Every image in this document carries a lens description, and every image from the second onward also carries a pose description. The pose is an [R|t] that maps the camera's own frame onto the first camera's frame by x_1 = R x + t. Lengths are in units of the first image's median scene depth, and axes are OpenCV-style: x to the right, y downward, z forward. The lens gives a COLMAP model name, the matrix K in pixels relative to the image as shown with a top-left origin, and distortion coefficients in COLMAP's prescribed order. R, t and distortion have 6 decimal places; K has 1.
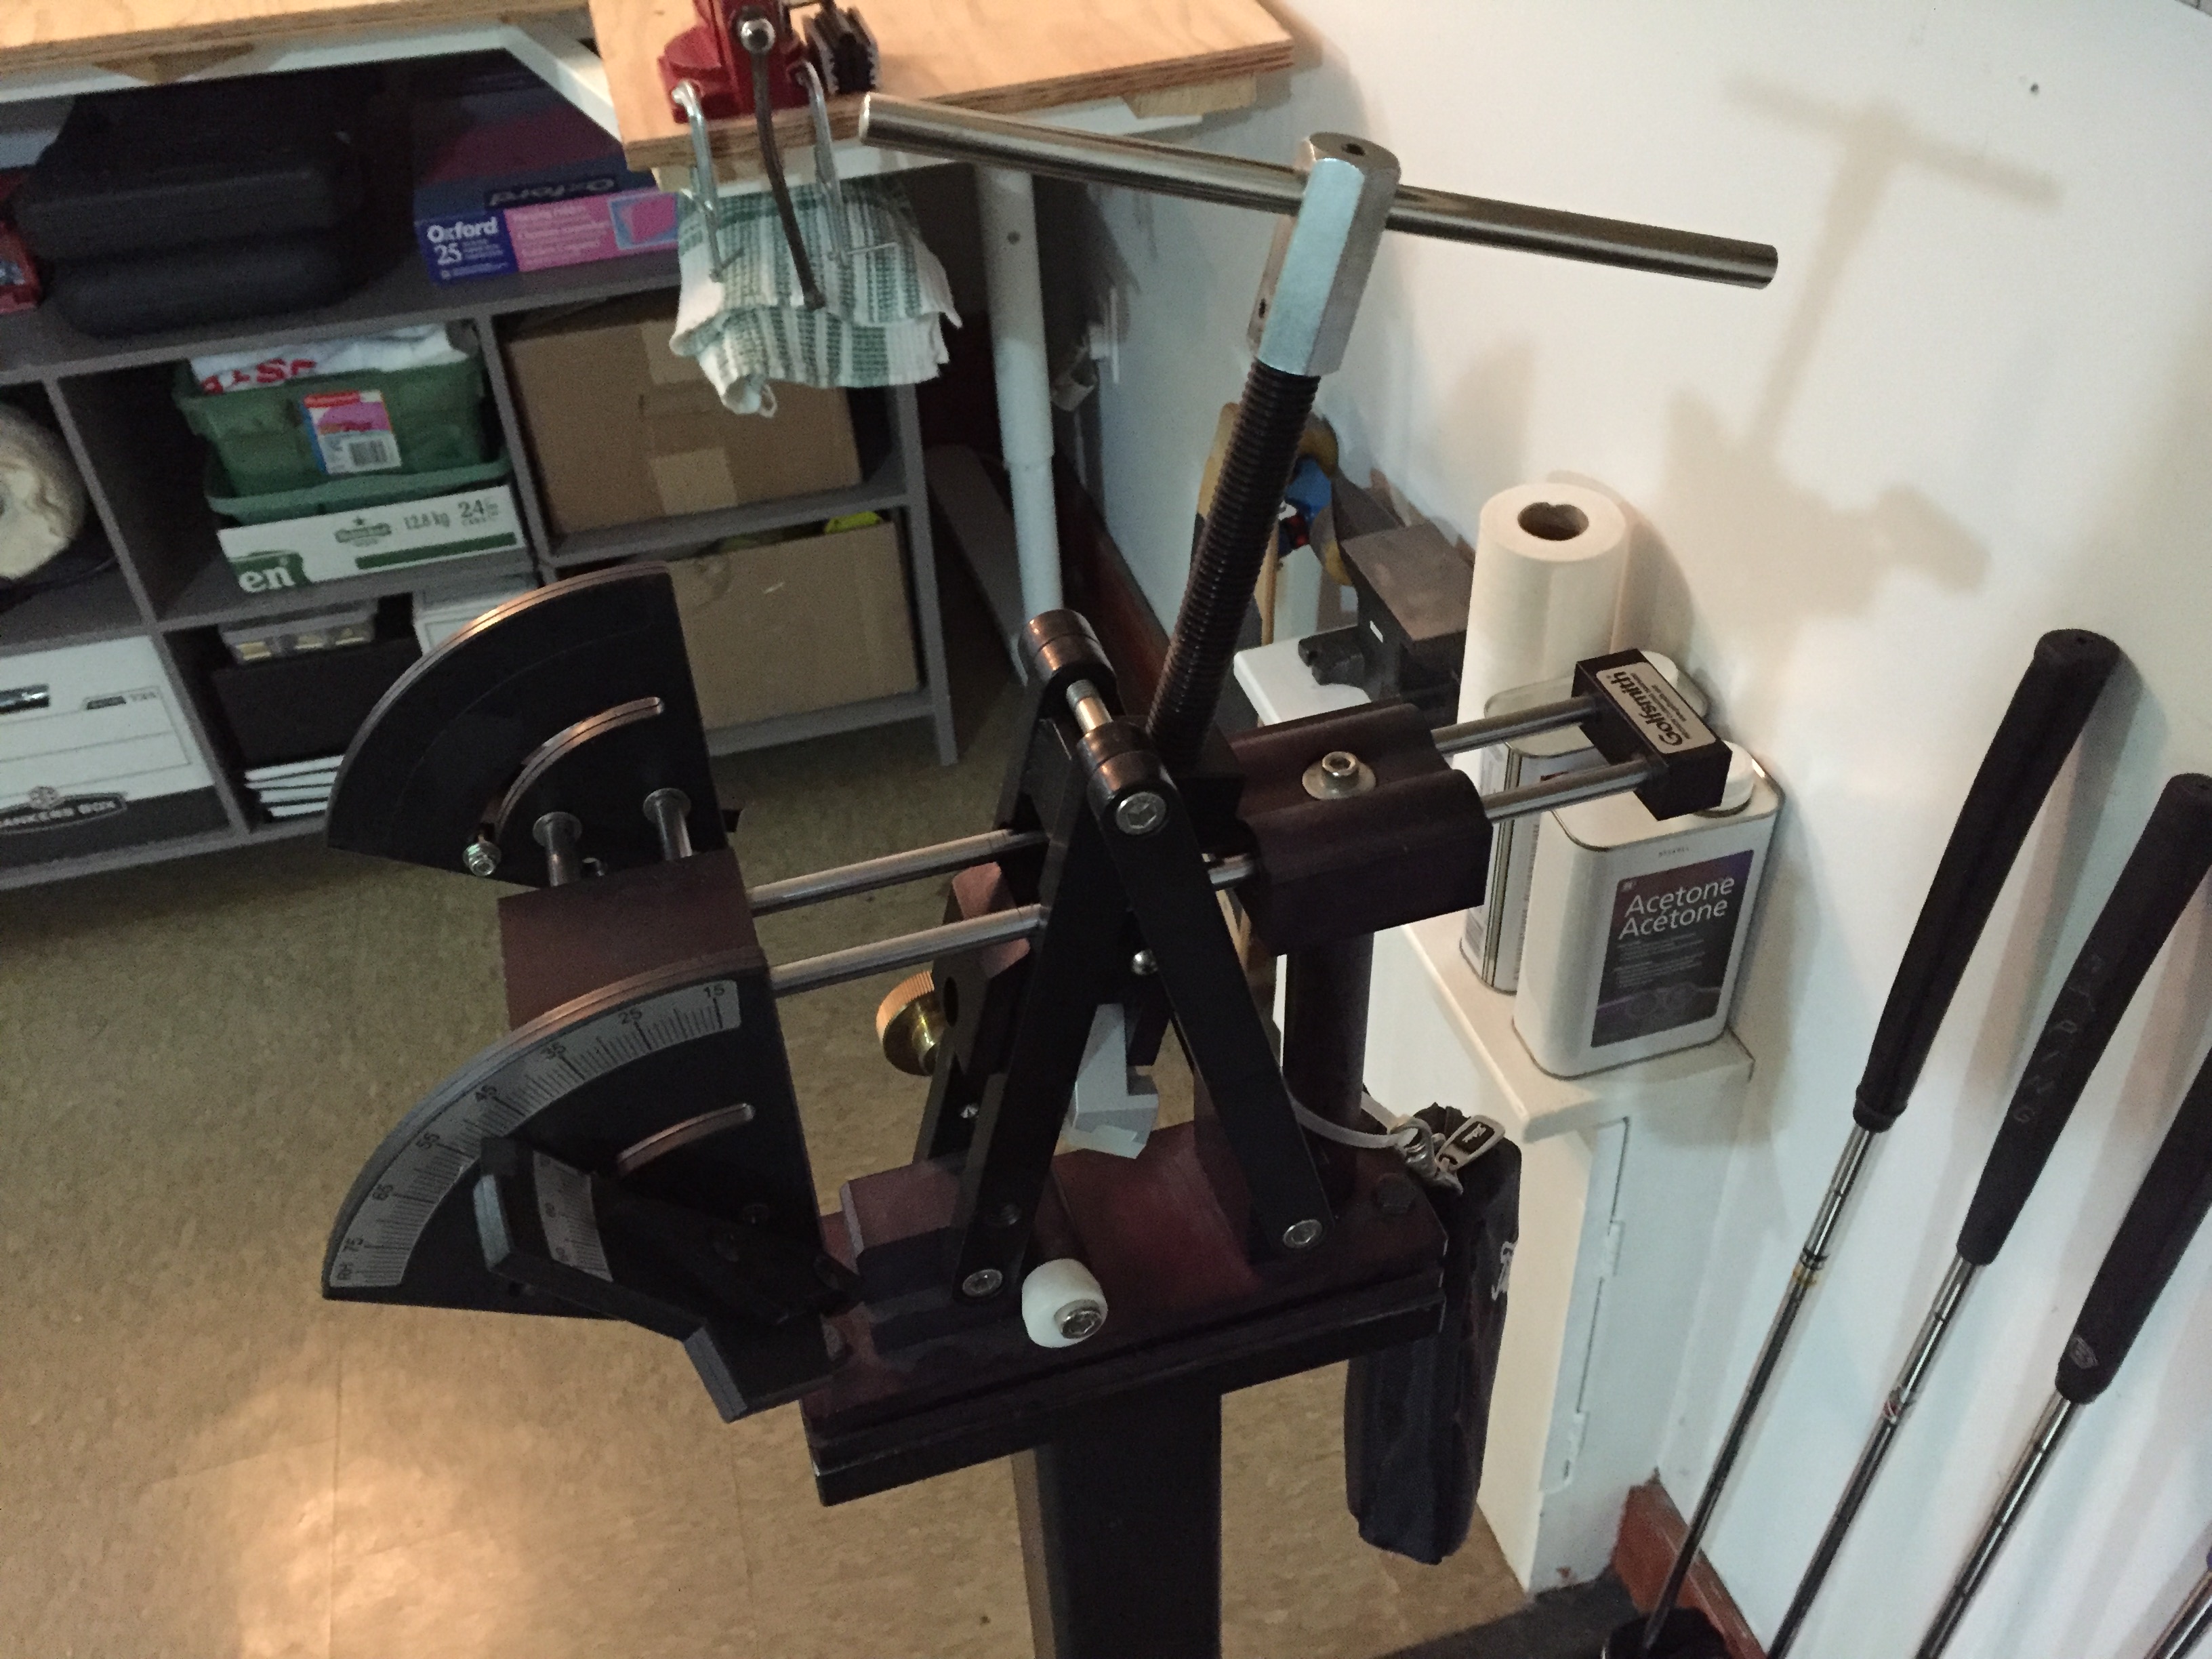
lens RADIAL K [[1900.3, 0, 1092.2], [0, 1900.3, 843.2], [0, 0, 1]] dist [0.087395, -0.150365]
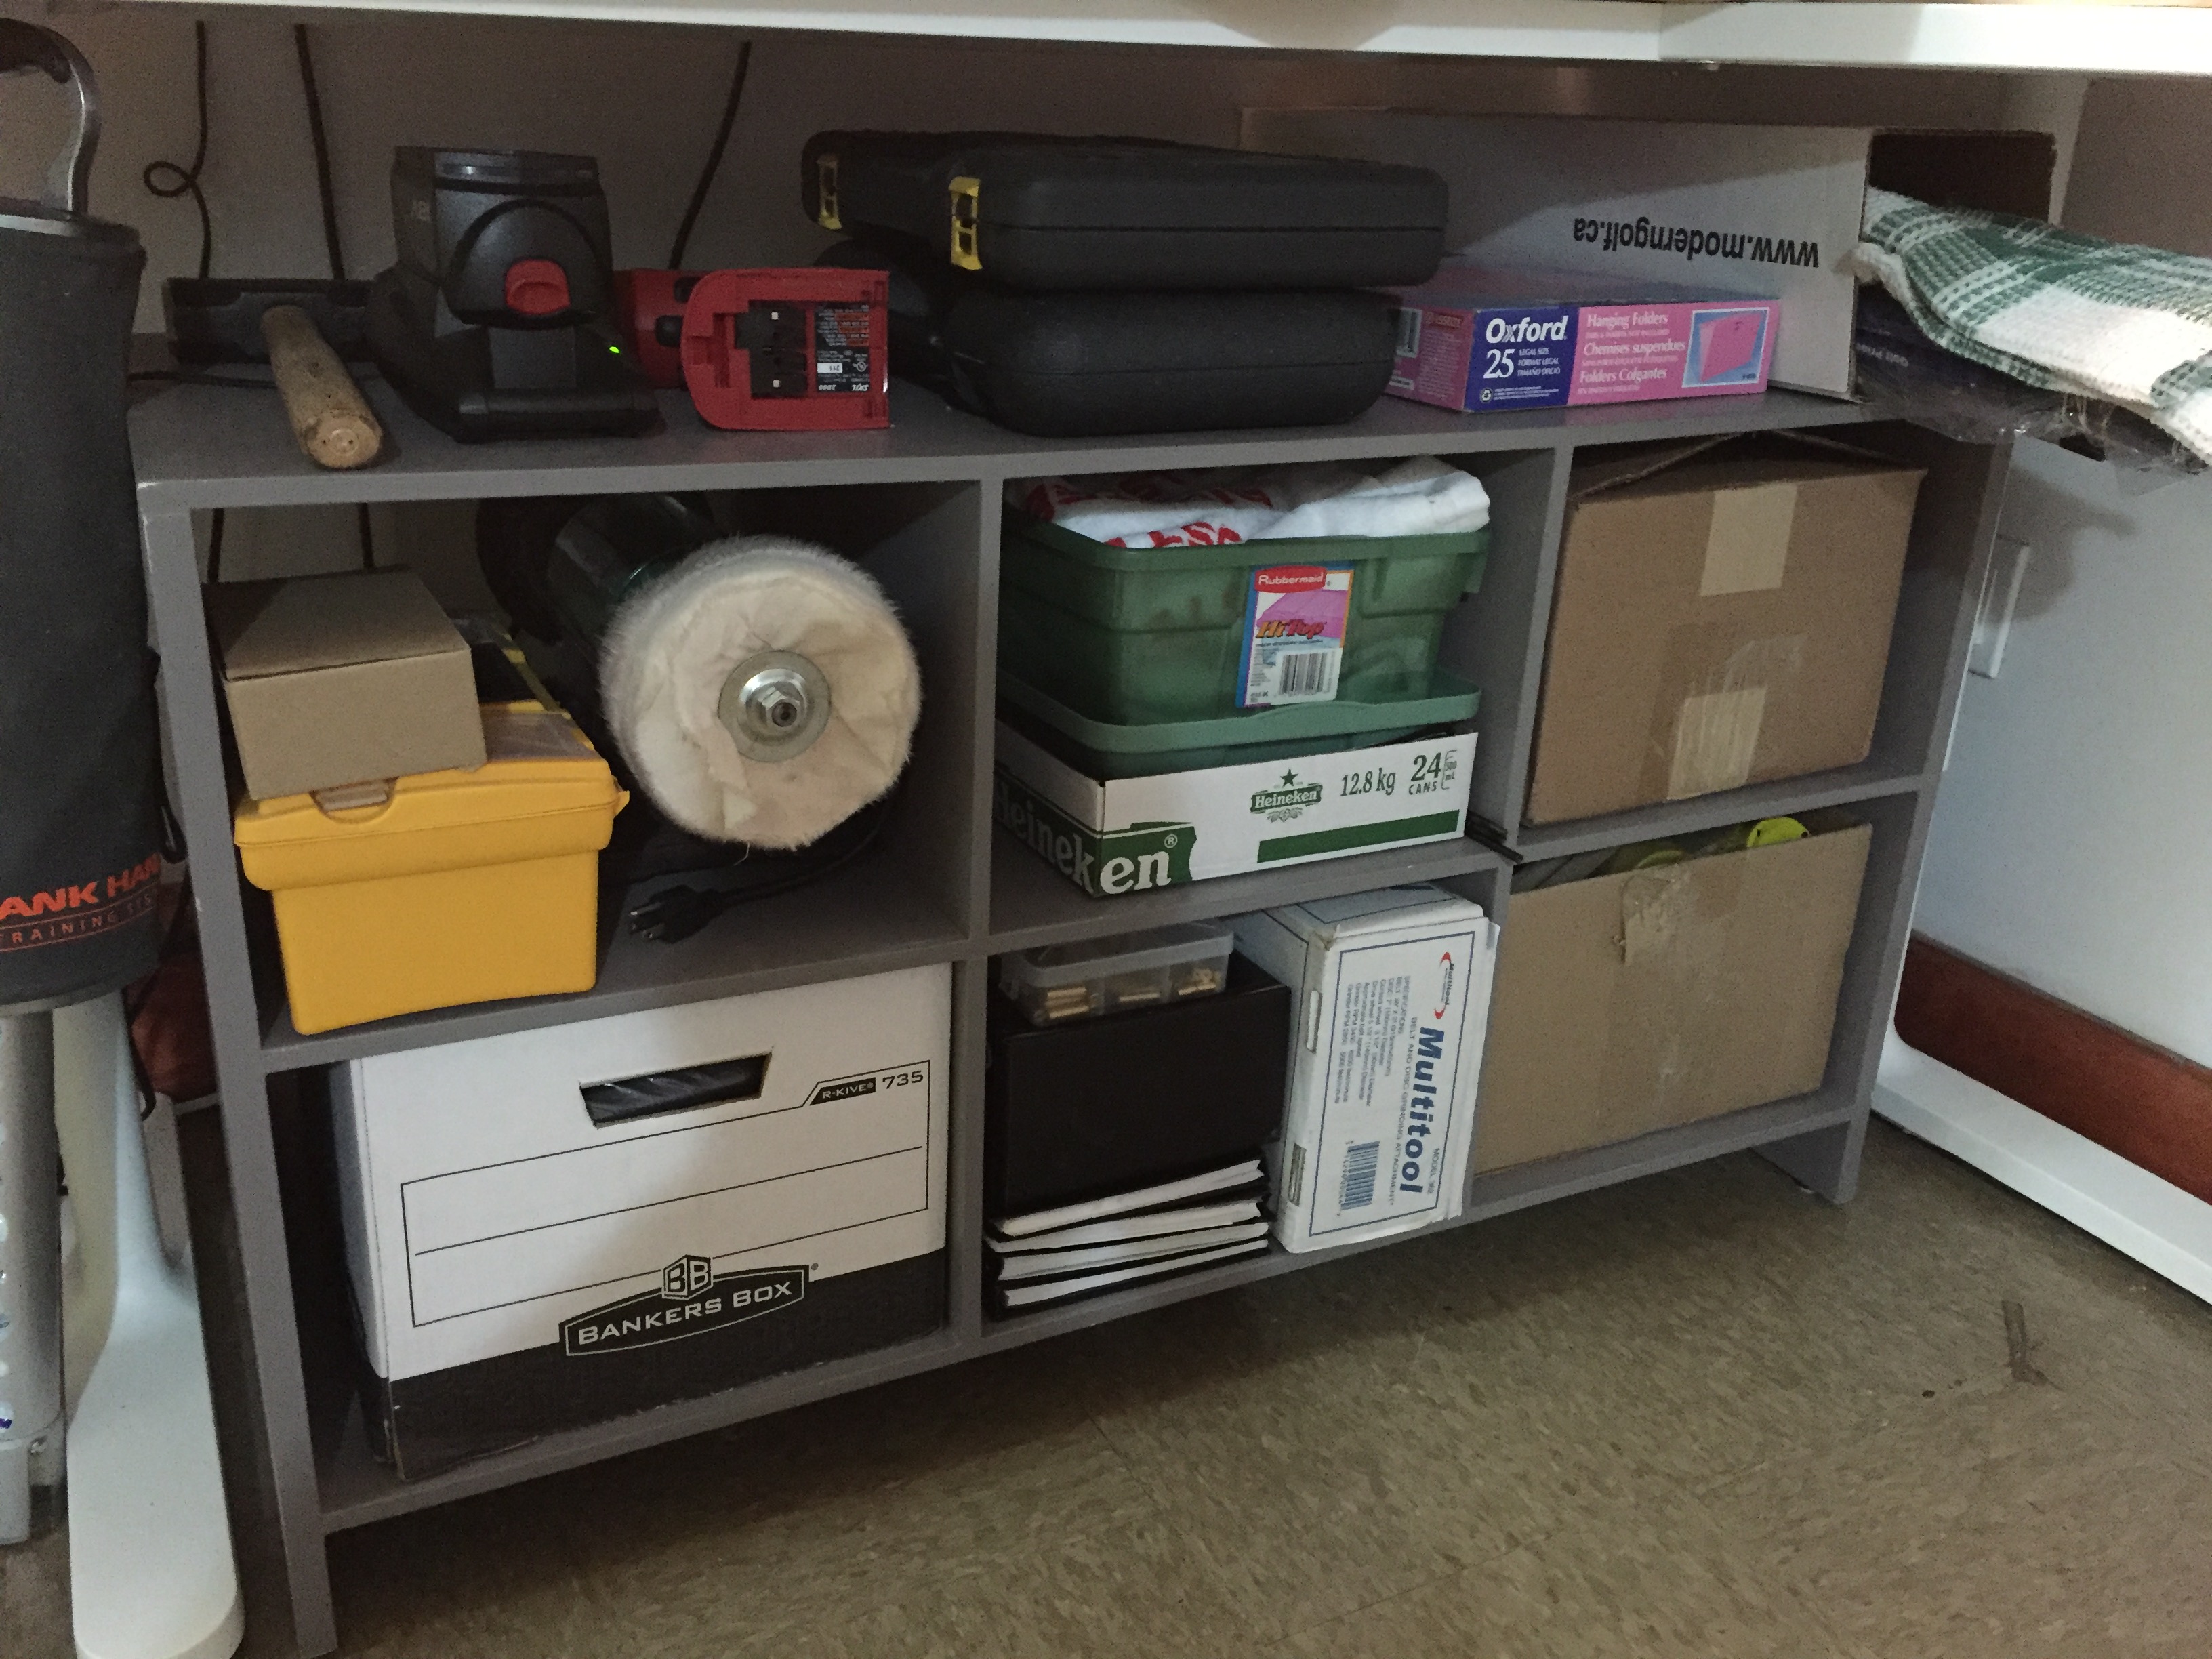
lens RADIAL K [[1900.3, 0, 1092.2], [0, 1900.3, 843.2], [0, 0, 1]] dist [0.087395, -0.150365]
pose [[0.974452, -0.003603, 0.224565, -0.583171], [0.079819, 0.940153, -0.331273, 0.053074], [-0.209932, 0.340734, 0.916422, 0.451364]]
